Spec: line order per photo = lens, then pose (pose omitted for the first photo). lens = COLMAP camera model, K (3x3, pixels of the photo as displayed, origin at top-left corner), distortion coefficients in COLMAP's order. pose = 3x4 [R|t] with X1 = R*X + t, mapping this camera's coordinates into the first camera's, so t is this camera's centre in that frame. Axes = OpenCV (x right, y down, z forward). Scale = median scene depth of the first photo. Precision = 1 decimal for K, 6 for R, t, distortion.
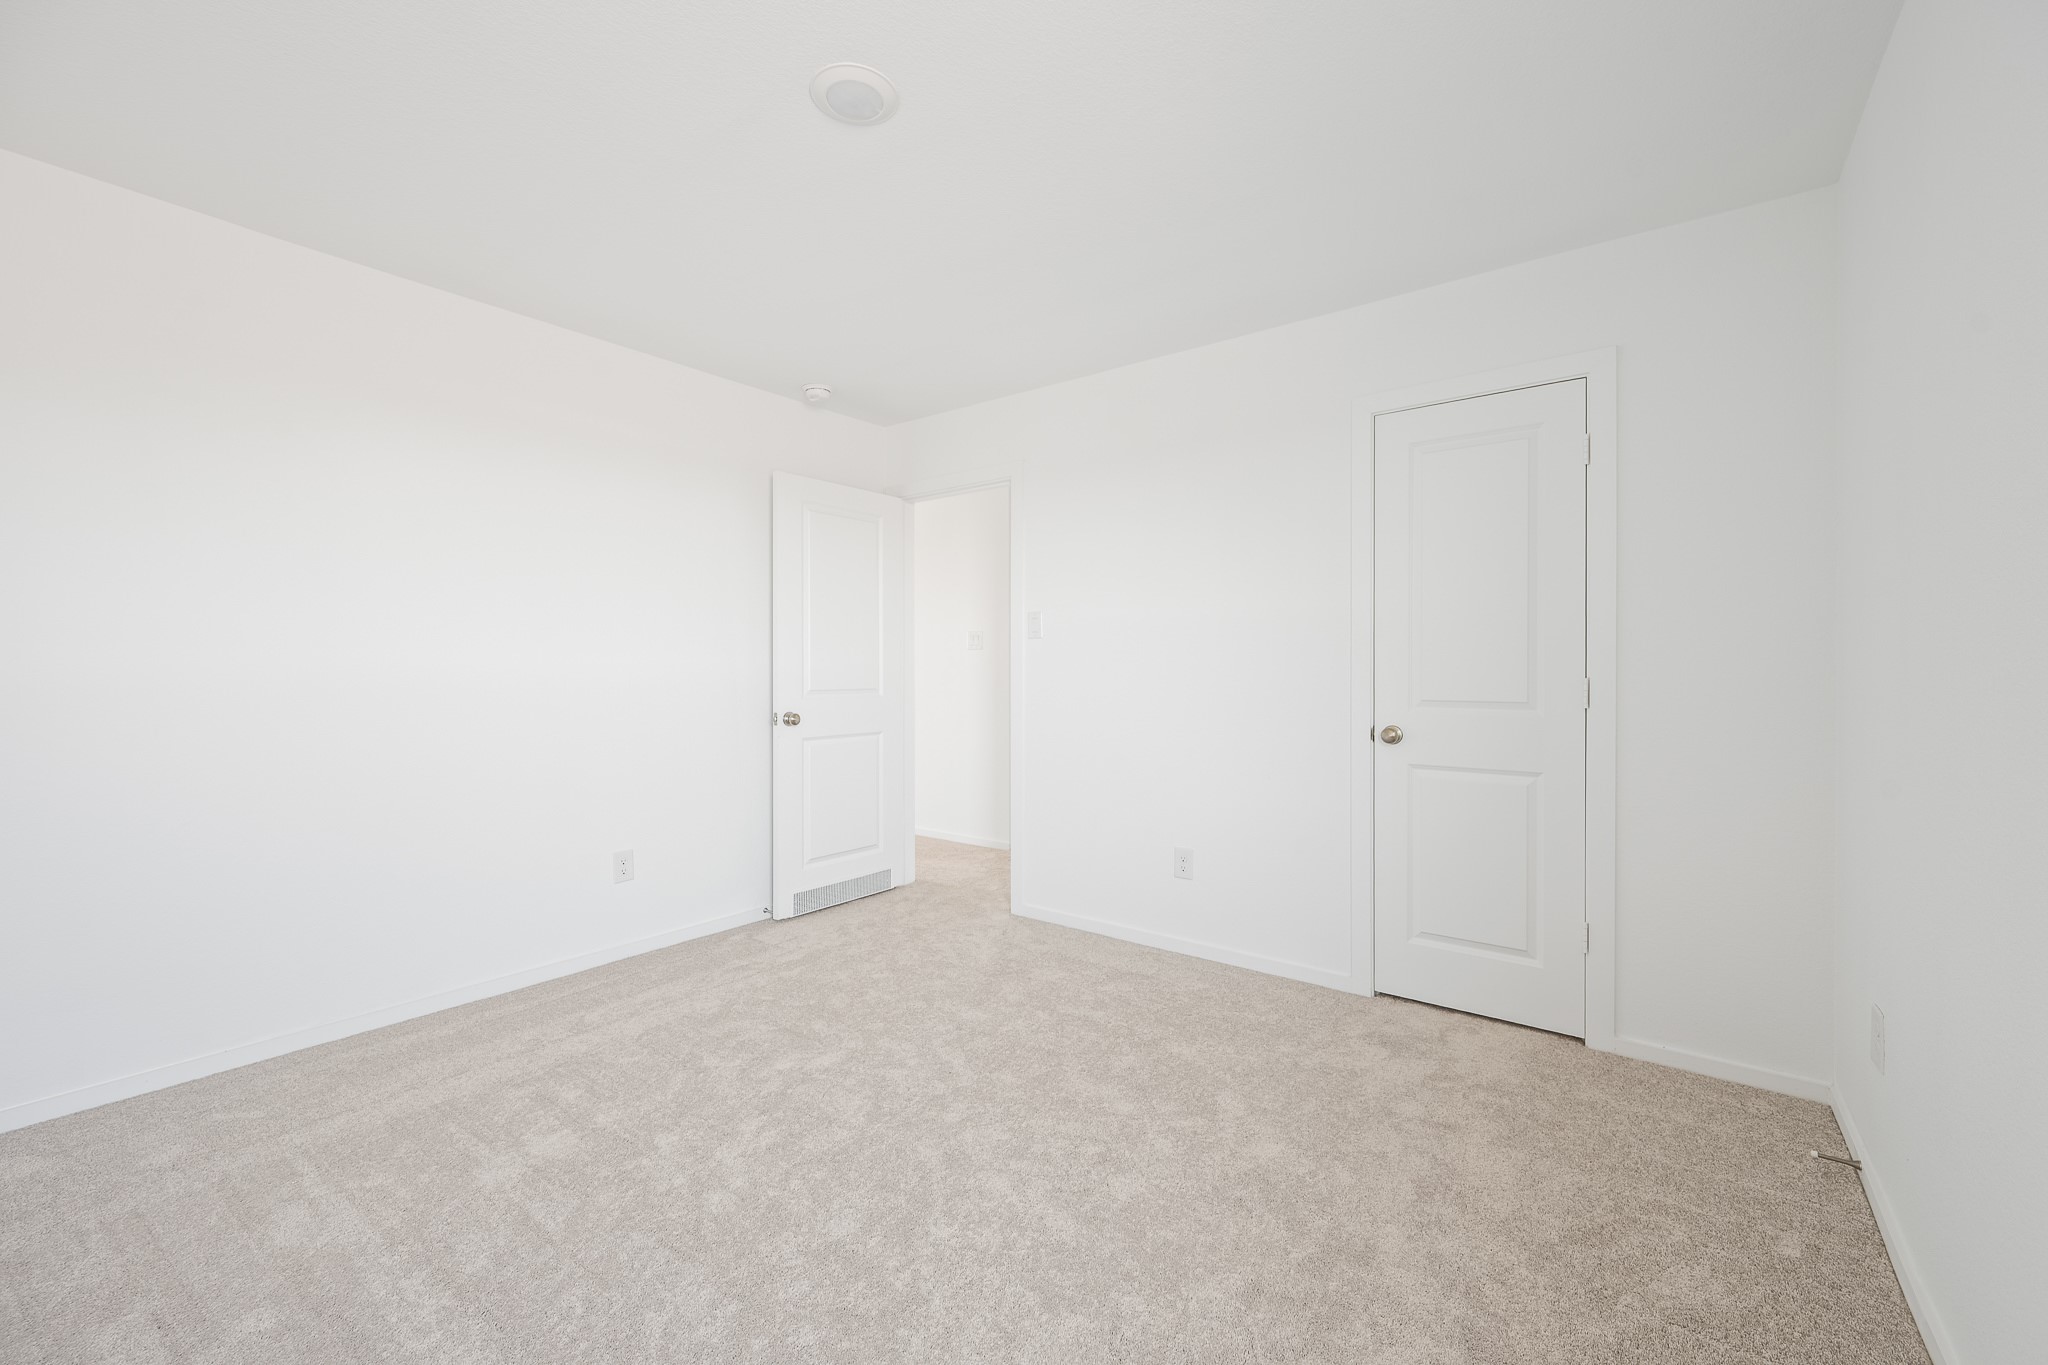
lens RADIAL K [[830.8, 0, 1014.1], [0, 830.8, 685.4], [0, 0, 1]] dist [0.002737, 0.000267]
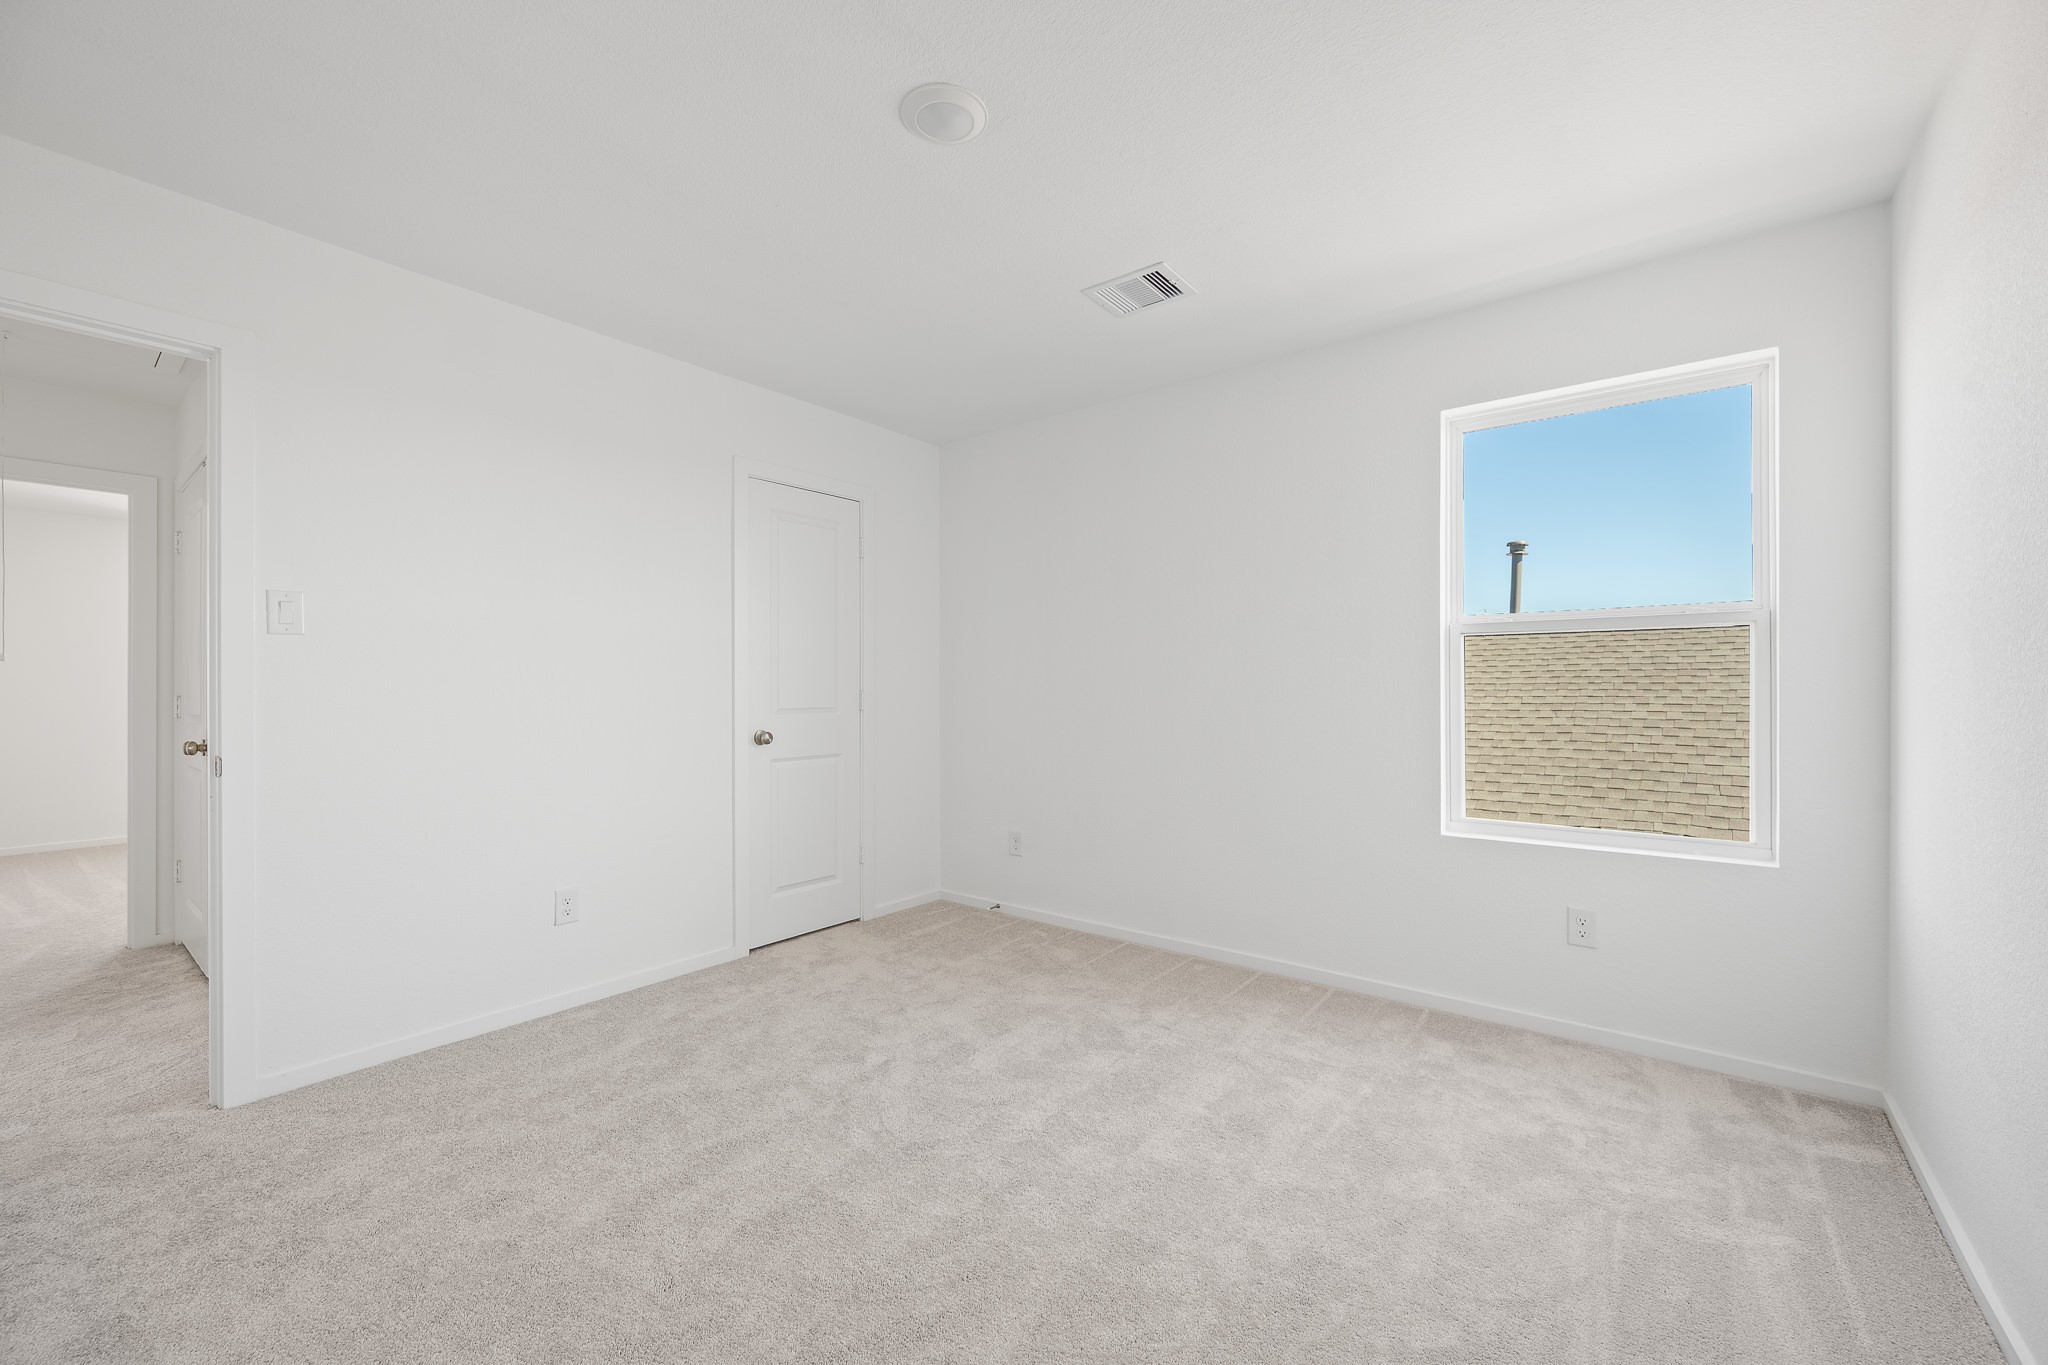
lens RADIAL K [[830.8, 0, 1015.2], [0, 830.8, 690.3], [0, 0, 1]] dist [0.002737, 0.000267]
pose [[0.009360, 0.004520, 0.999946, -0.872504], [0.030278, 0.999530, -0.004801, 0.006724], [-0.999498, 0.030321, 0.009219, 0.656566]]
